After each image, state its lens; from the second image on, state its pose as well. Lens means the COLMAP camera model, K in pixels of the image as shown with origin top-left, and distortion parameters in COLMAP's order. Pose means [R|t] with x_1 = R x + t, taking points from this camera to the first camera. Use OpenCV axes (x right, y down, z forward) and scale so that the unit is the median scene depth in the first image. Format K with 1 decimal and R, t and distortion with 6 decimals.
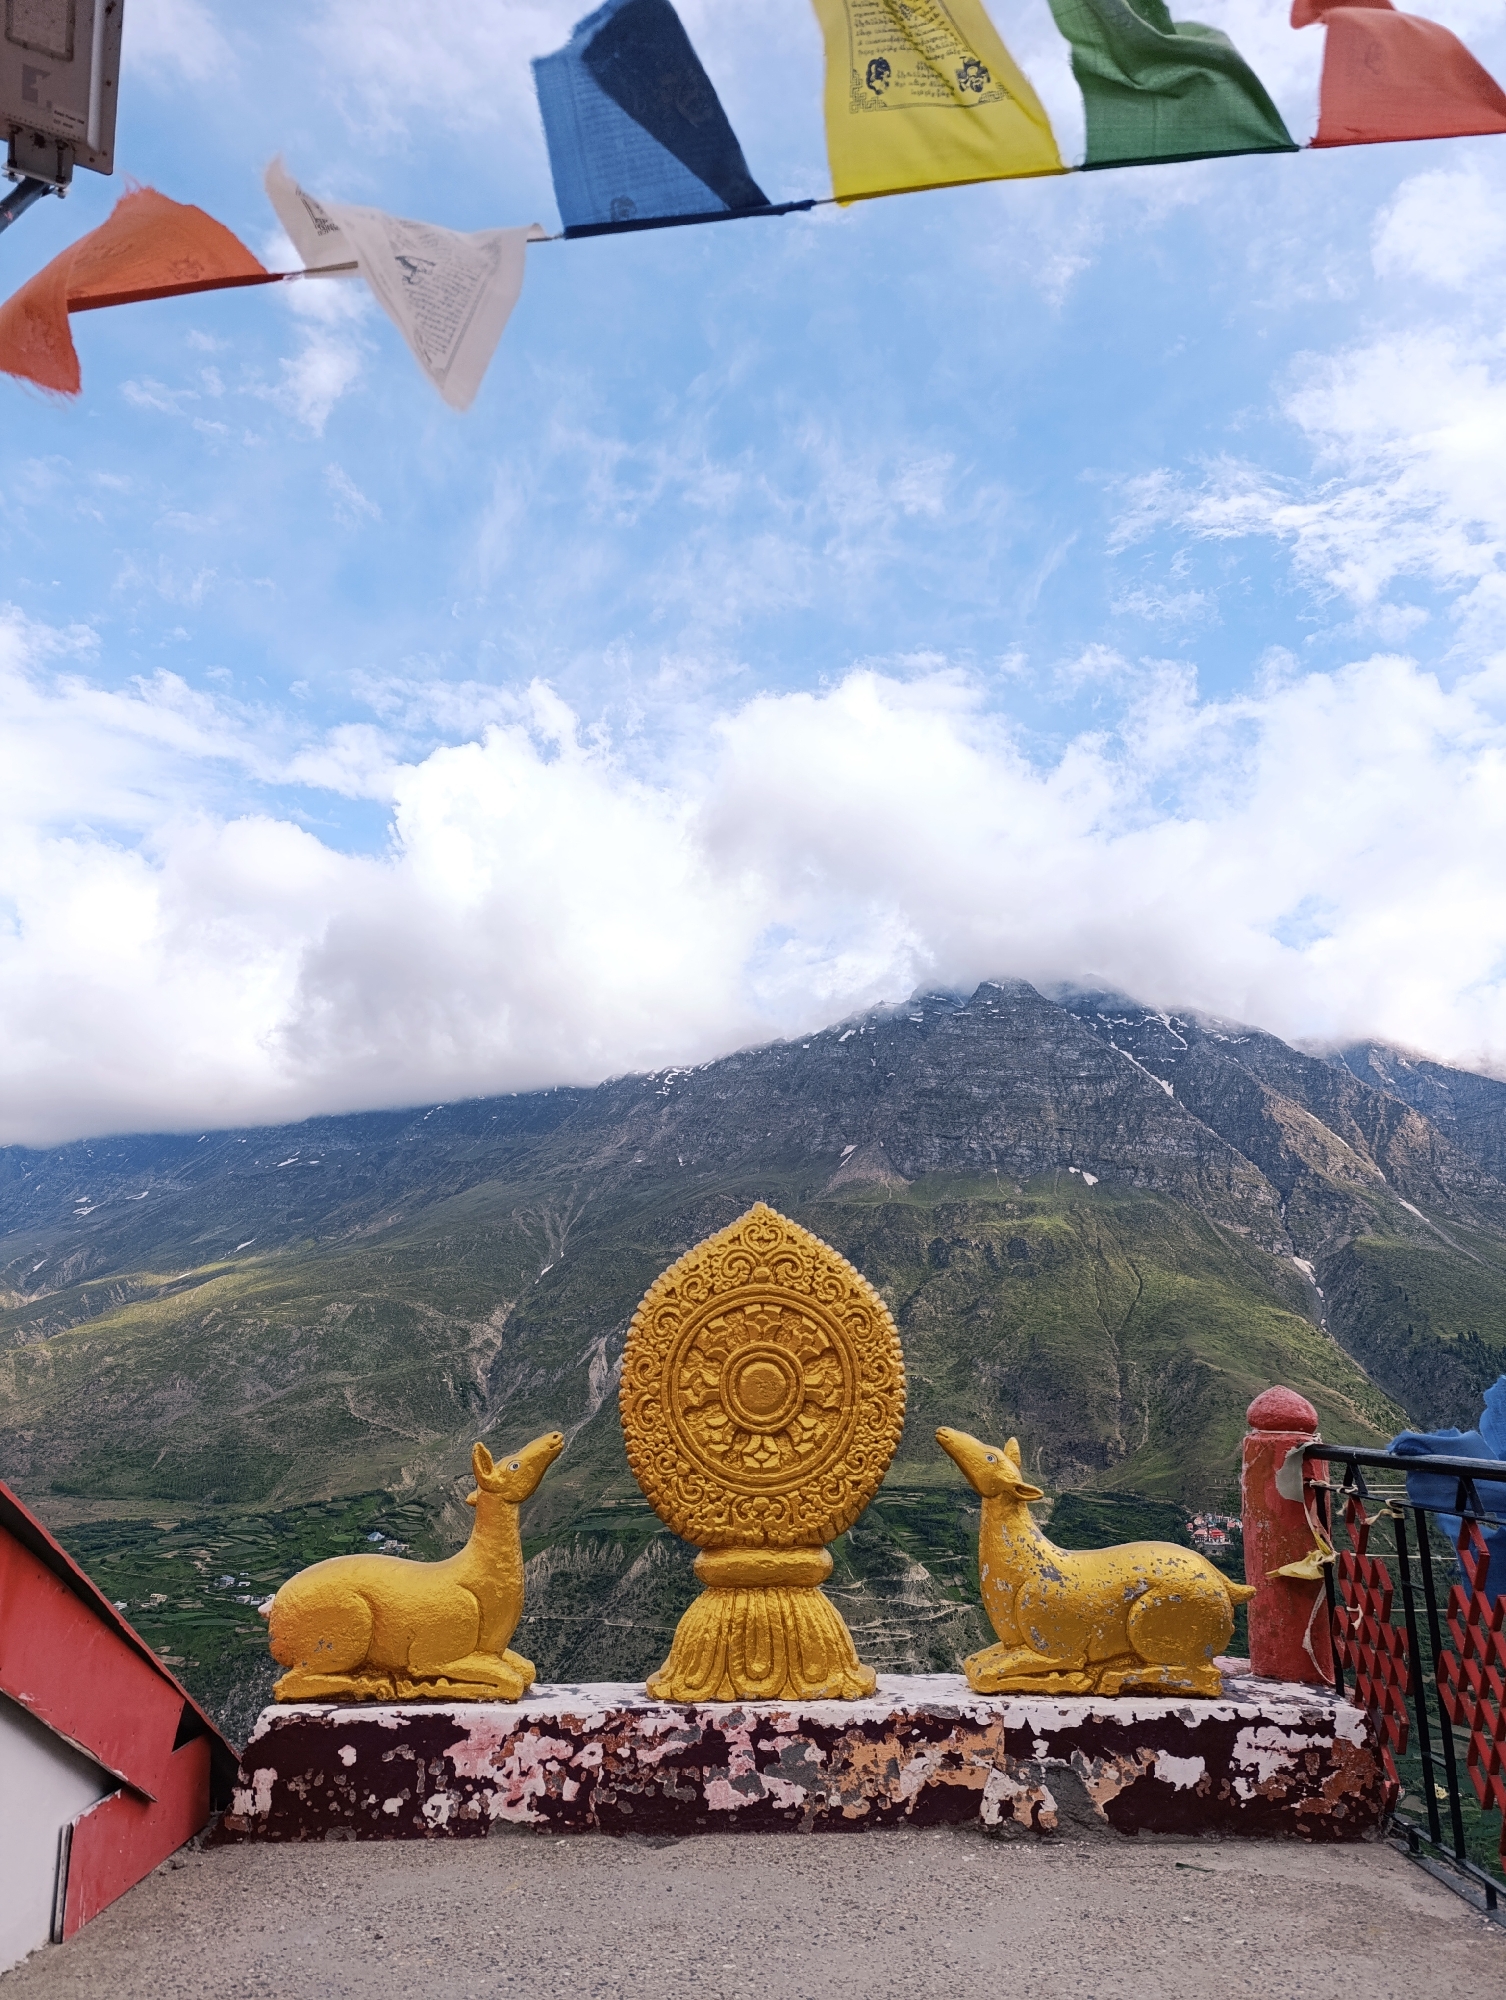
lens RADIAL K [[1360.8, 0, 759.3], [0, 1360.8, 1005.2], [0, 0, 1]] dist [0.030801, -0.028597]
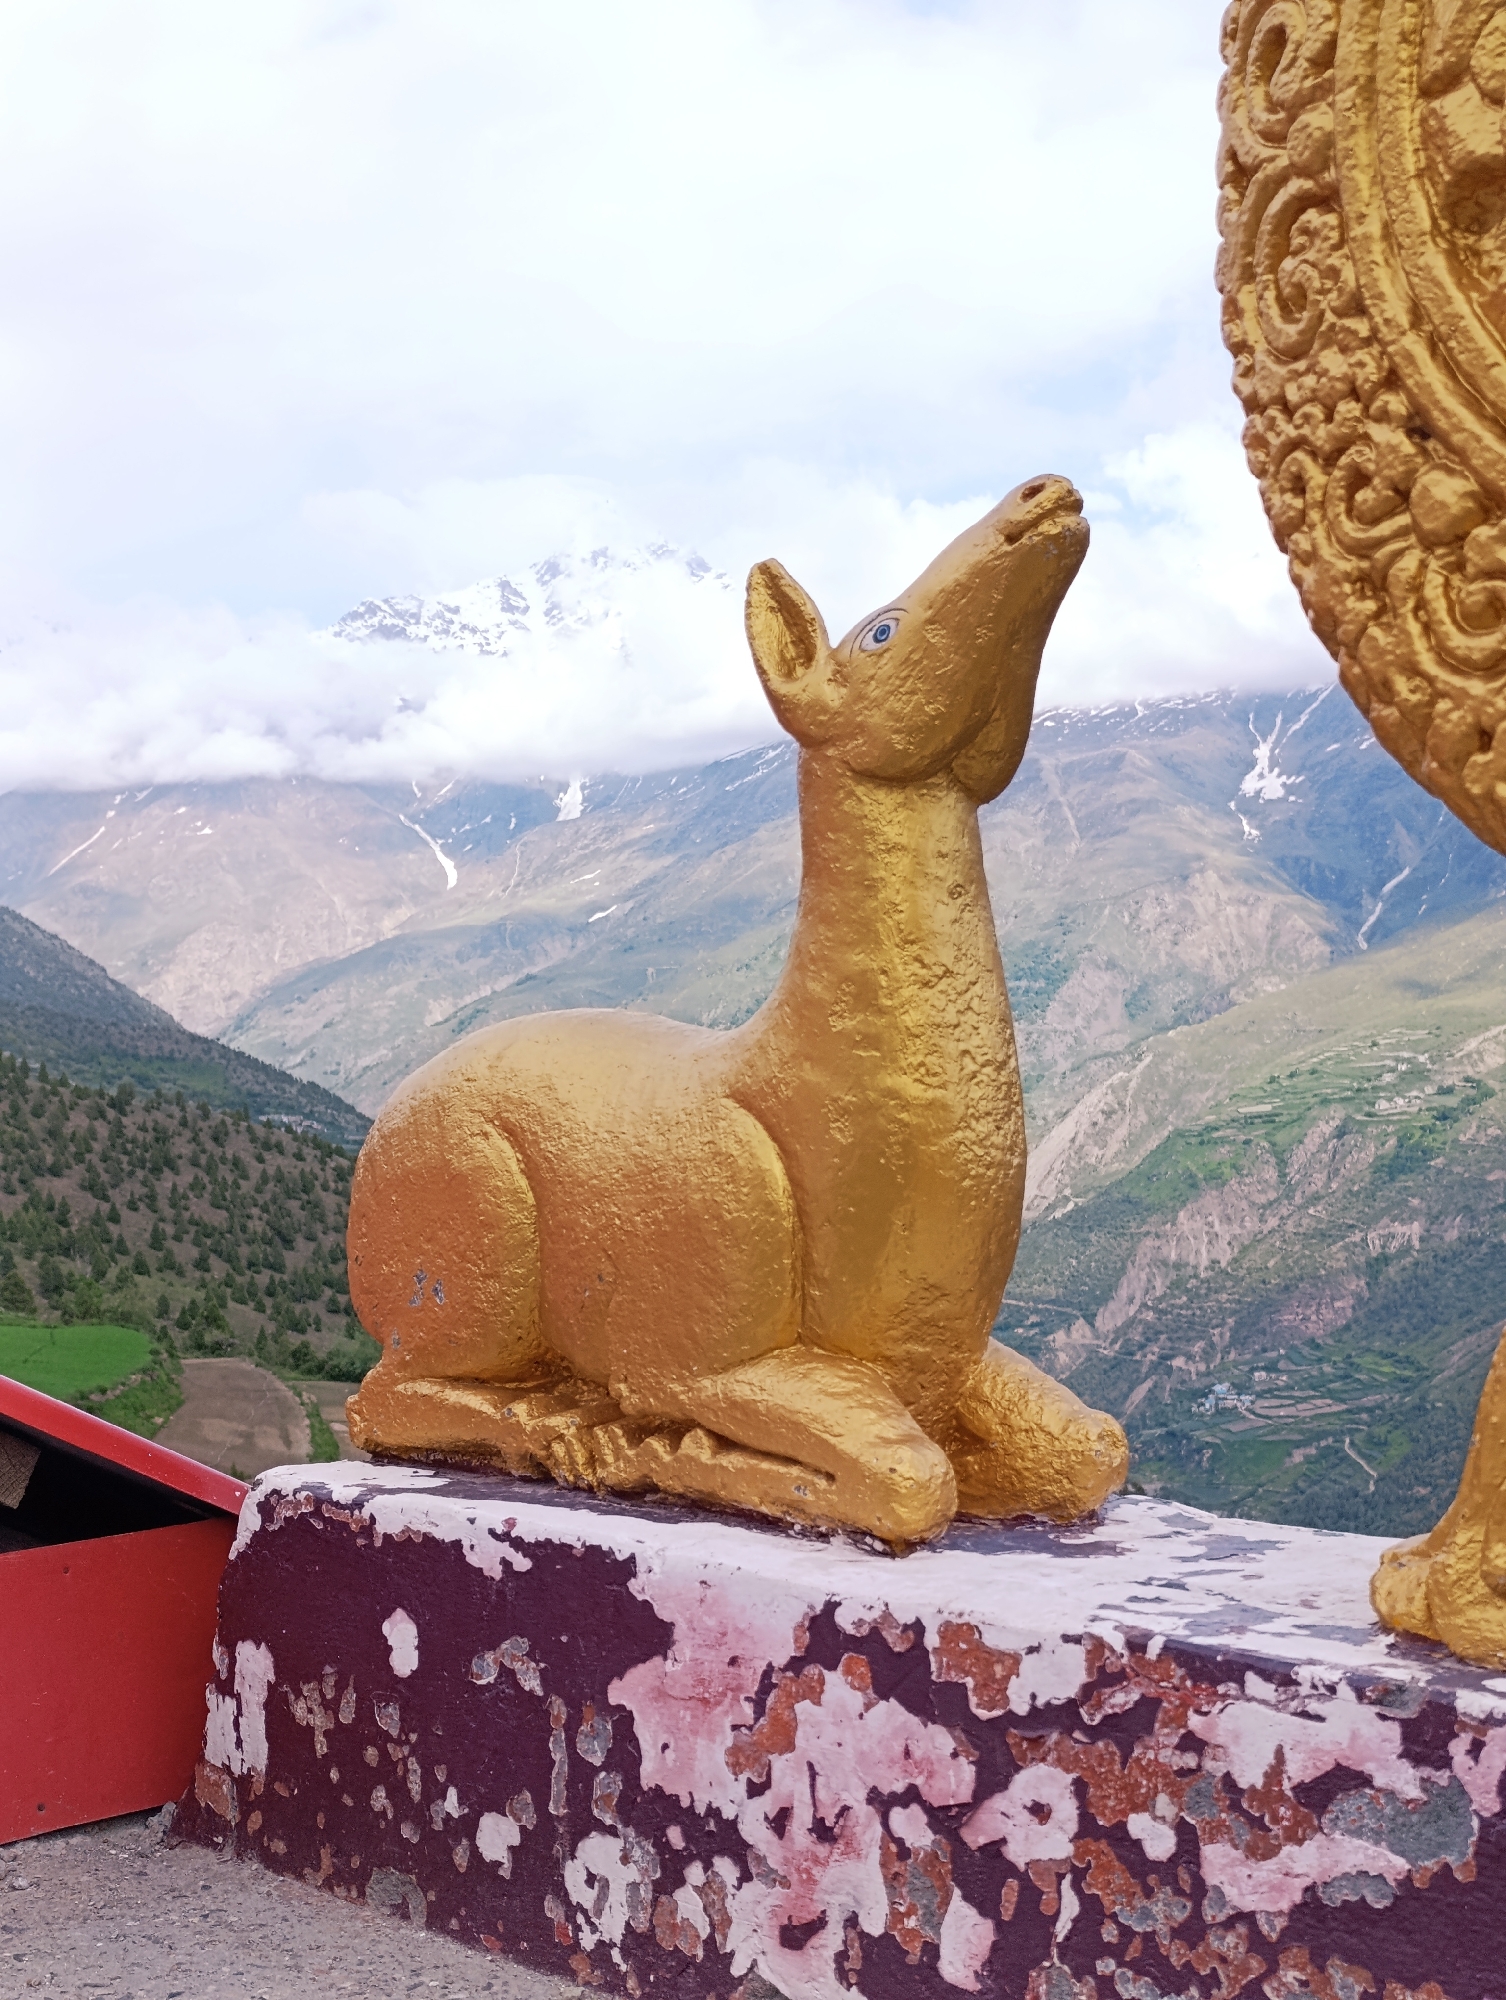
lens RADIAL K [[2692.5, 0, 762.7], [0, 2692.5, 1001.0], [0, 0, 1]] dist [0.051790, 0.000000]
pose [[0.637401, -0.035130, -0.769731, 0.175773], [0.231784, 0.961434, 0.148057, 0.353421], [0.734844, -0.272783, 0.620961, 0.740994]]
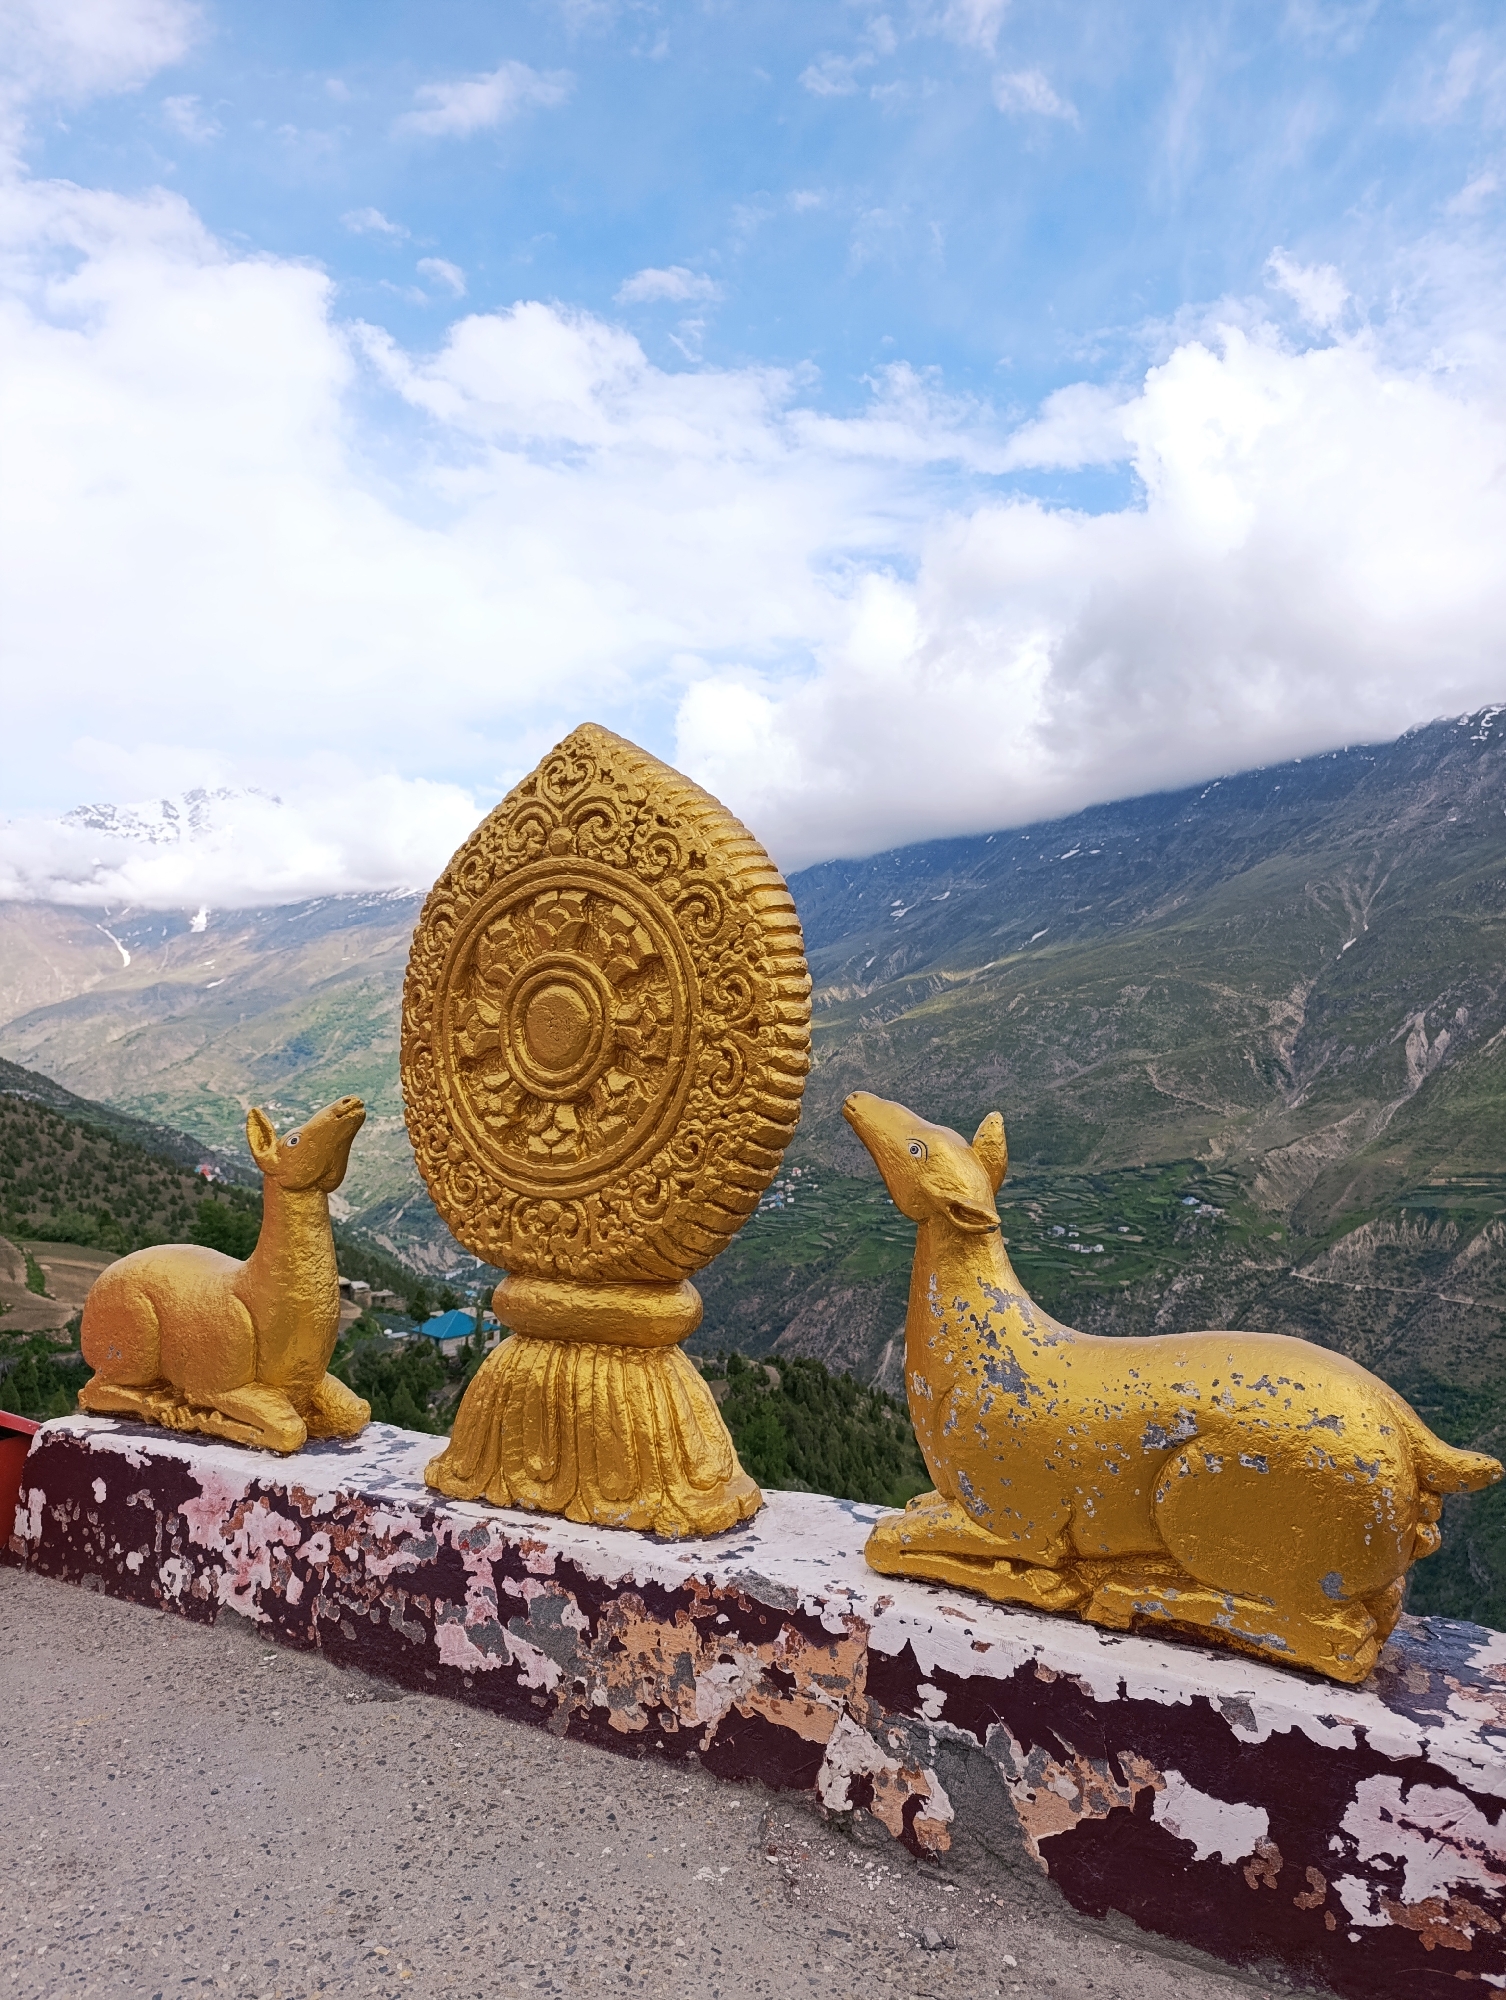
lens RADIAL K [[1360.8, 0, 750.8], [0, 1360.8, 1005.1], [0, 0, 1]] dist [0.030801, -0.028597]
pose [[0.843981, -0.026094, -0.535738, 0.427049], [0.147278, 0.971700, 0.184686, 0.191355], [0.515758, -0.234774, 0.823939, 0.612453]]
